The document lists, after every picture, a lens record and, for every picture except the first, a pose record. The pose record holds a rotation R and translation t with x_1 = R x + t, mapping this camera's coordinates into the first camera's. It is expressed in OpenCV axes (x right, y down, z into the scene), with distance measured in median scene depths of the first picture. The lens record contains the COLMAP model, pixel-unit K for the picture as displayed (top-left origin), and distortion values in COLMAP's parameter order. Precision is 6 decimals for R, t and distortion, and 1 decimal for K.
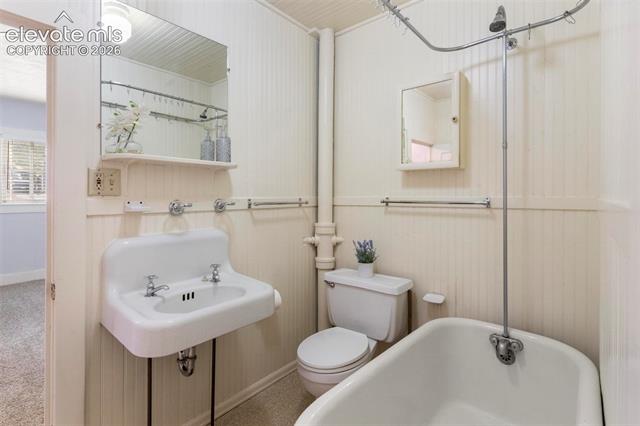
lens RADIAL K [[307.9, 0, 296.9], [0, 307.9, 199.1], [0, 0, 1]] dist [0.000872, -0.000092]
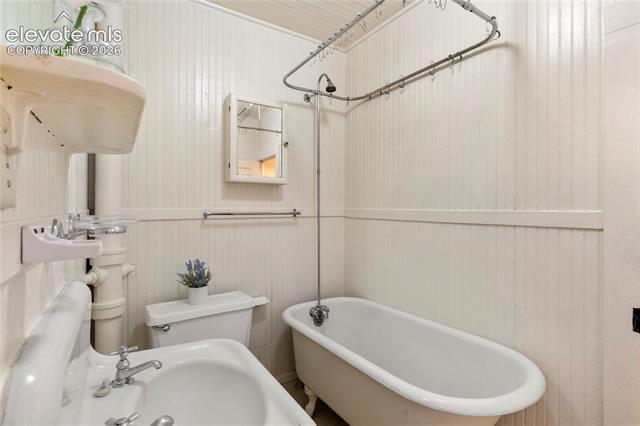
lens RADIAL K [[323.4, 0, 320.0], [0, 323.4, 213.0], [0, 0, 1]] dist [-0.001684, -0.000819]
pose [[0.249881, -0.012094, 0.968201, -0.592466], [0.013631, 0.999867, 0.008972, 0.001486], [-0.968181, 0.010955, 0.250012, 0.486293]]
